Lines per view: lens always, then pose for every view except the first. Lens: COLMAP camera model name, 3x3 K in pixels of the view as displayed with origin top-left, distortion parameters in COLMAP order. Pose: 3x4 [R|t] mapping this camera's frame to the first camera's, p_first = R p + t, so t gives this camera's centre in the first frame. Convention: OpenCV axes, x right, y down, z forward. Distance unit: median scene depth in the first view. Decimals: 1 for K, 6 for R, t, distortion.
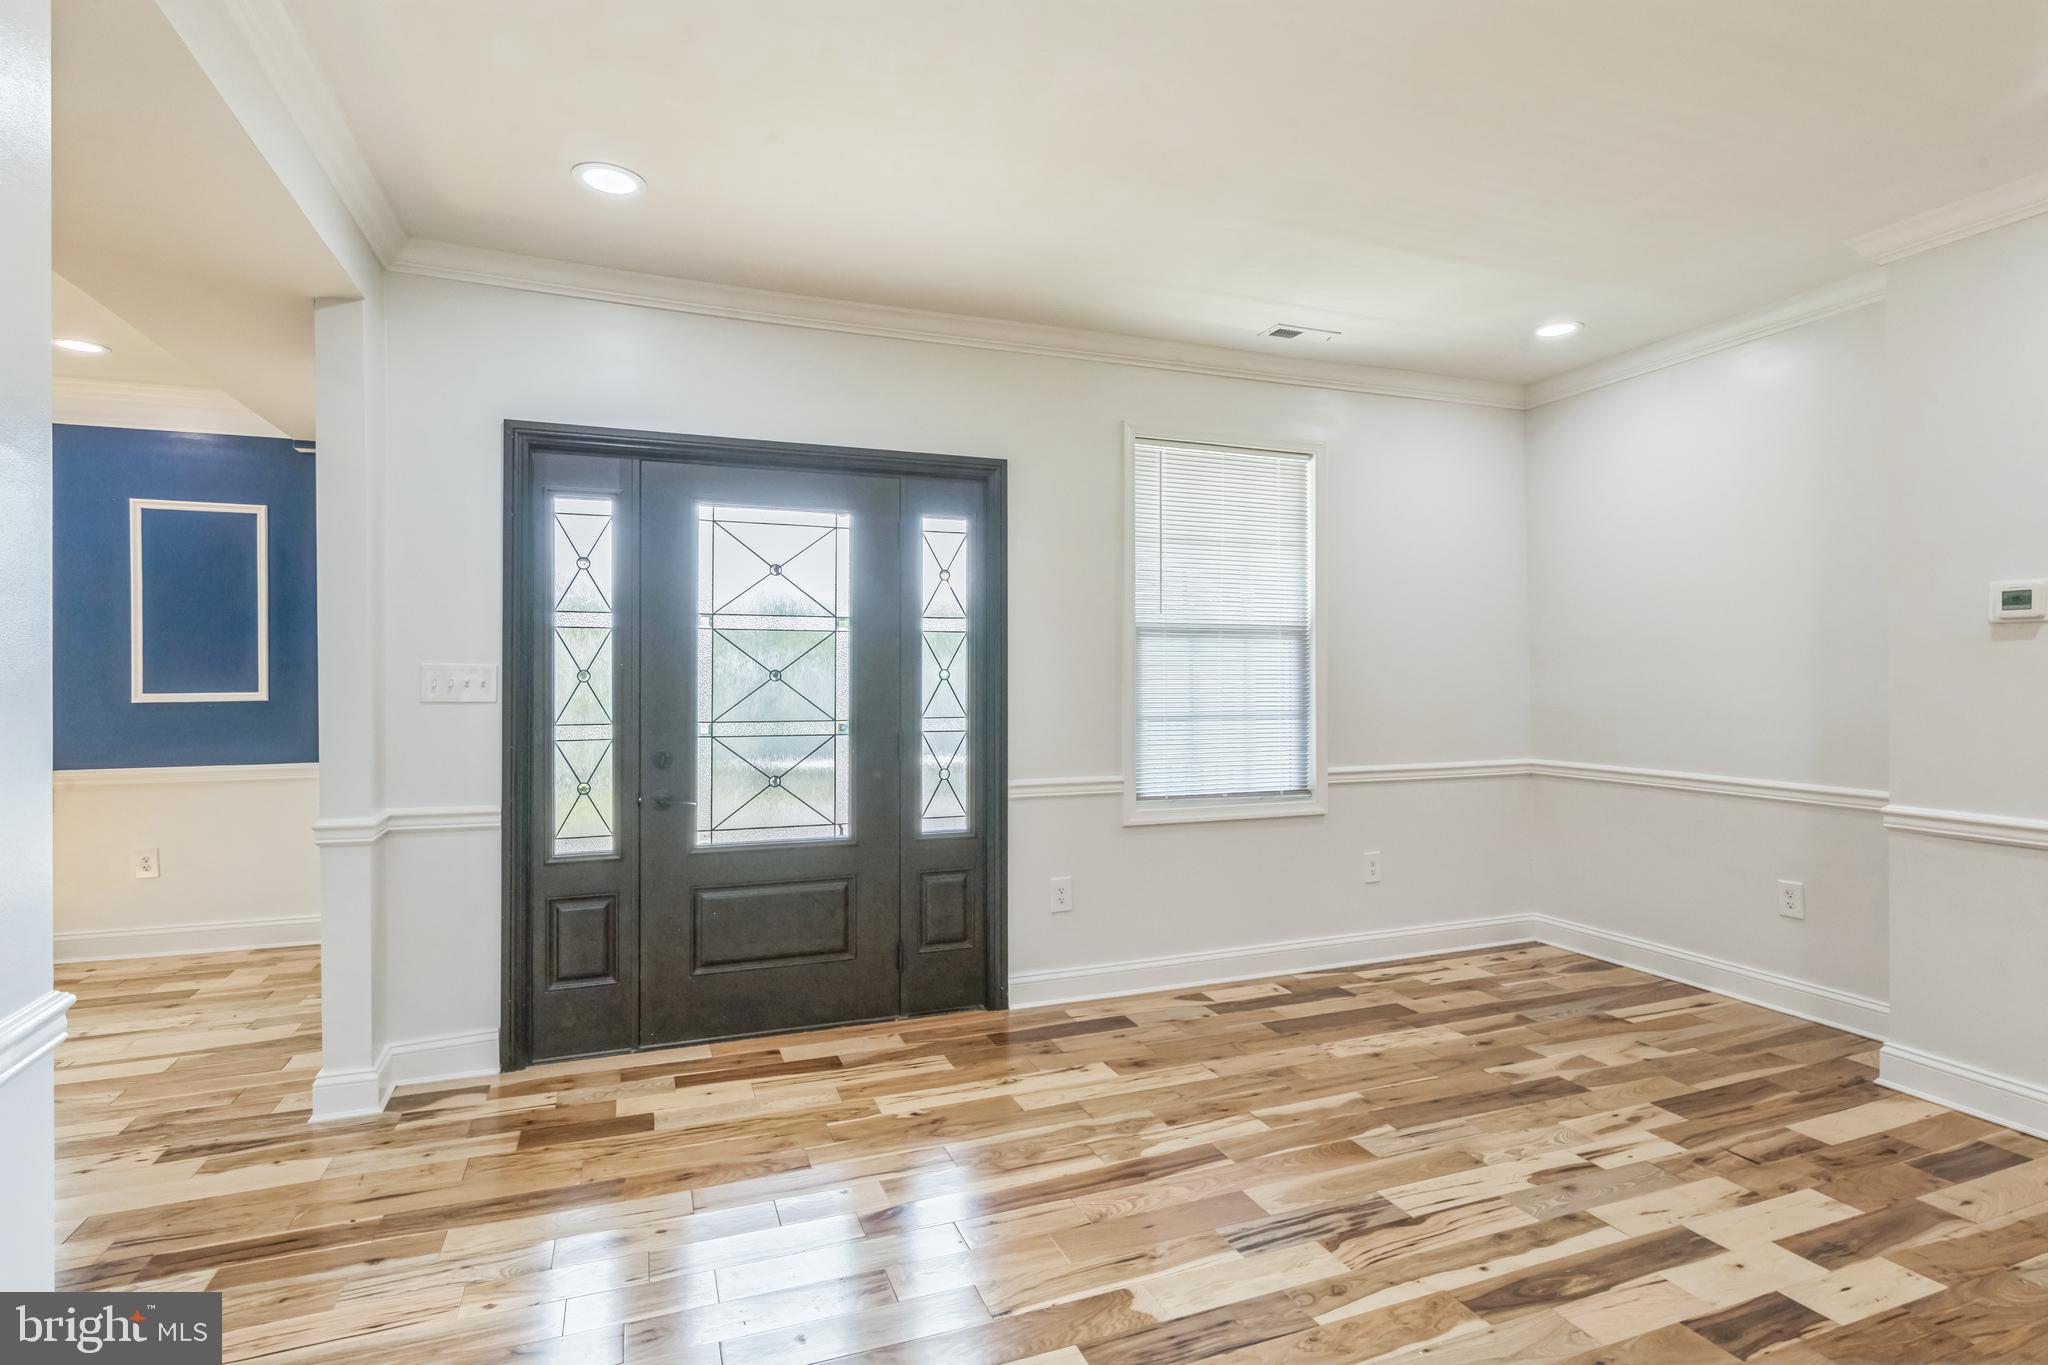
lens RADIAL K [[1003.2, 0, 1021.7], [0, 1003.2, 678.4], [0, 0, 1]] dist [-0.004280, -0.000404]
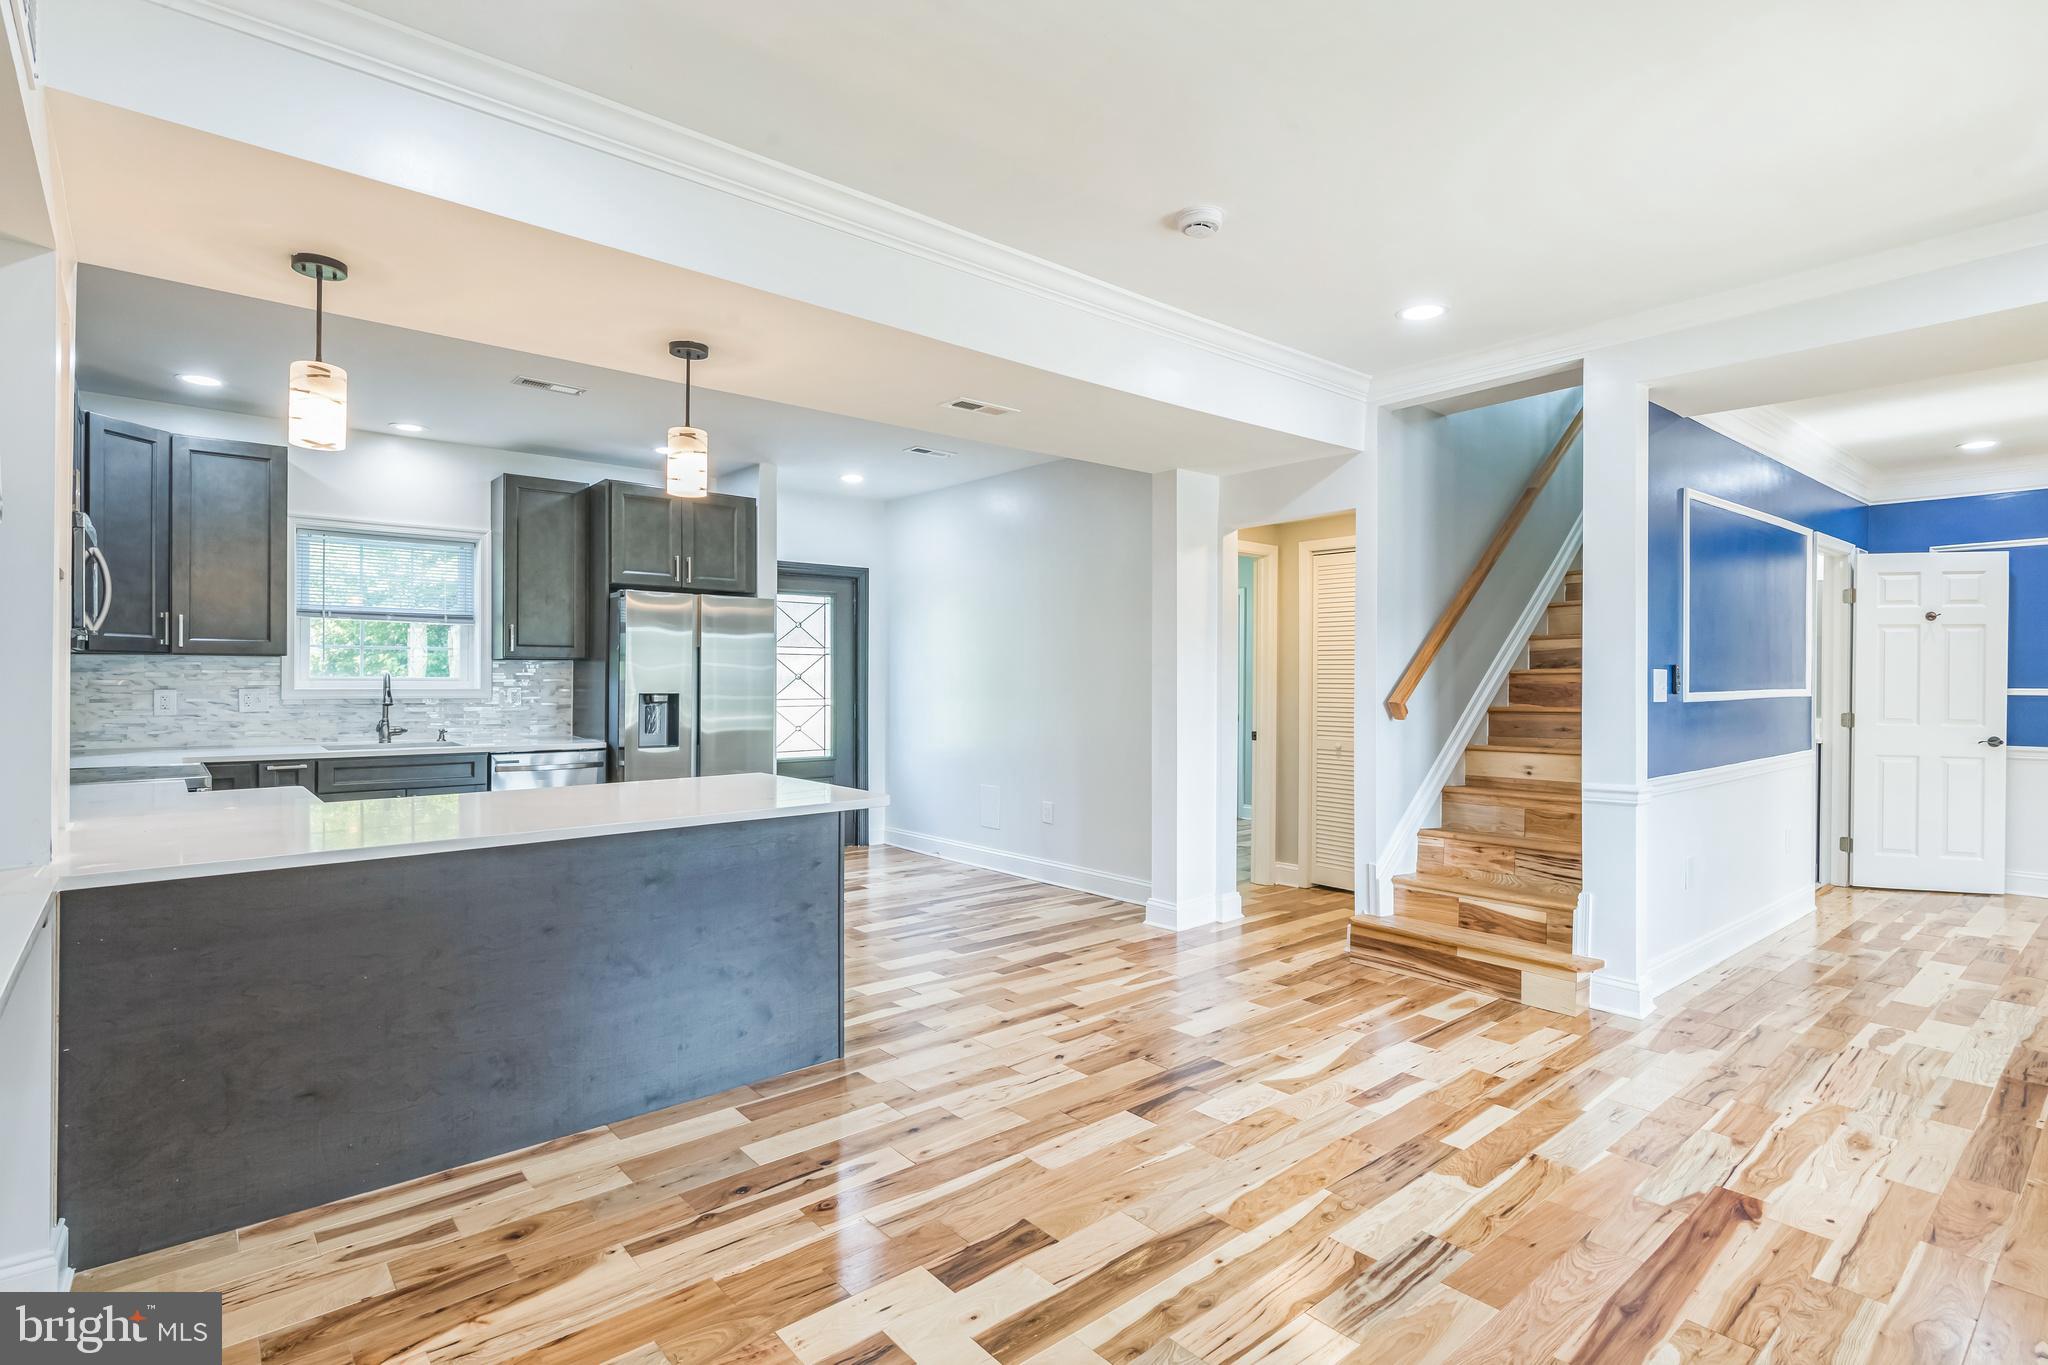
lens RADIAL K [[1003.2, 0, 1019.1], [0, 1003.2, 676.1], [0, 0, 1]] dist [-0.004280, -0.000404]
pose [[-0.943234, 0.001780, -0.332125, 0.568668], [-0.000354, 0.999980, 0.006364, -0.003667], [0.332129, 0.006121, -0.943214, 1.085414]]
